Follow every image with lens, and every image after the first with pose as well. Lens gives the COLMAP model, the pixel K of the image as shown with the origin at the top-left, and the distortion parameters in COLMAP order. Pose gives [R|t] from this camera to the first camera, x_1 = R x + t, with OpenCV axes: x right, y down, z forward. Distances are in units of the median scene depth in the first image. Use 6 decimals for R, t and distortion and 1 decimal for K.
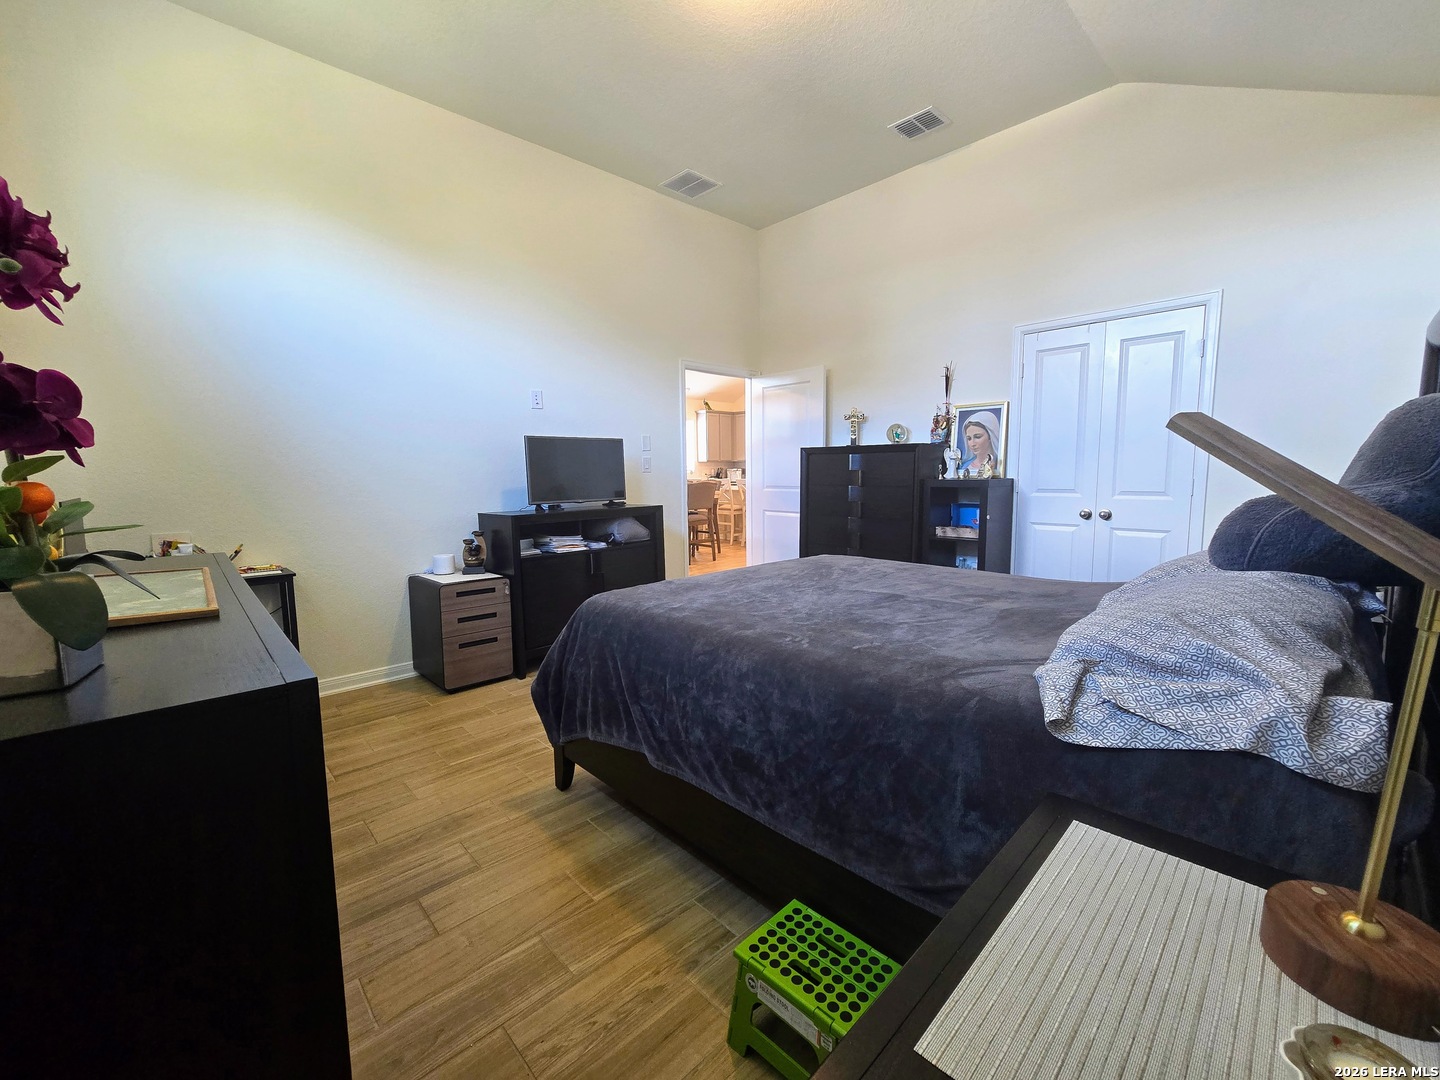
lens RADIAL K [[597.3, 0, 721.9], [0, 597.3, 541.6], [0, 0, 1]] dist [-0.006726, -0.000769]
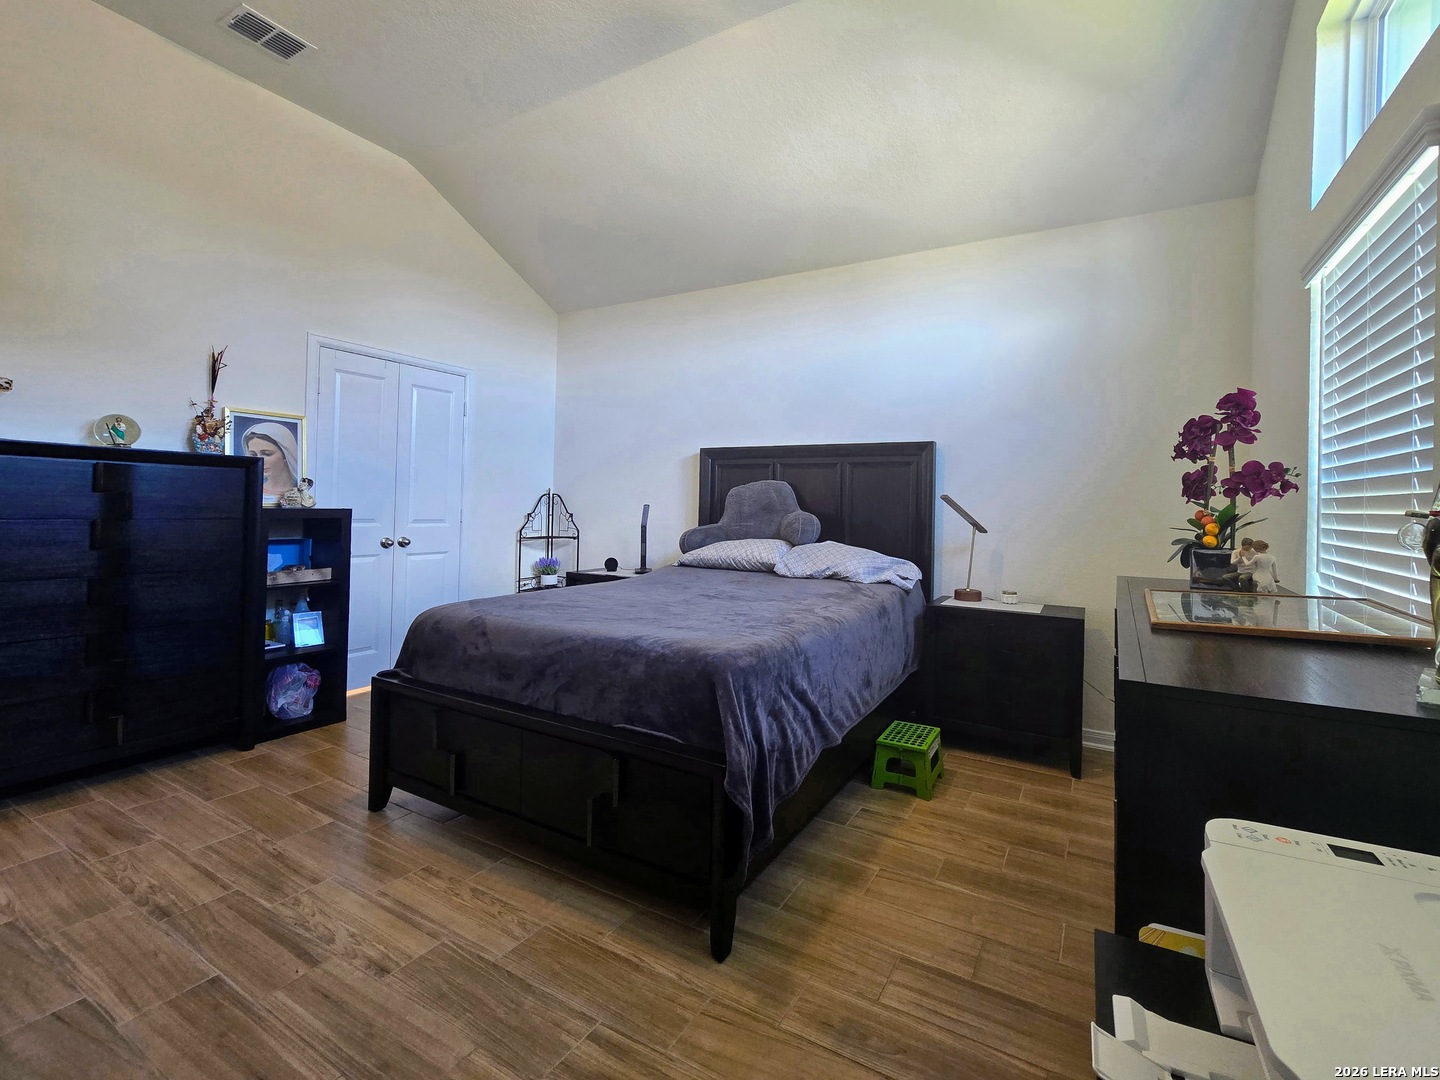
lens RADIAL K [[621.9, 0, 785.1], [0, 621.9, 506.6], [0, 0, 1]] dist [-0.008880, 0.000395]
pose [[-0.327528, 0.010047, 0.944788, -0.618594], [0.096479, 0.995072, 0.022864, -0.067757], [-0.939903, 0.098641, -0.326883, 0.713032]]
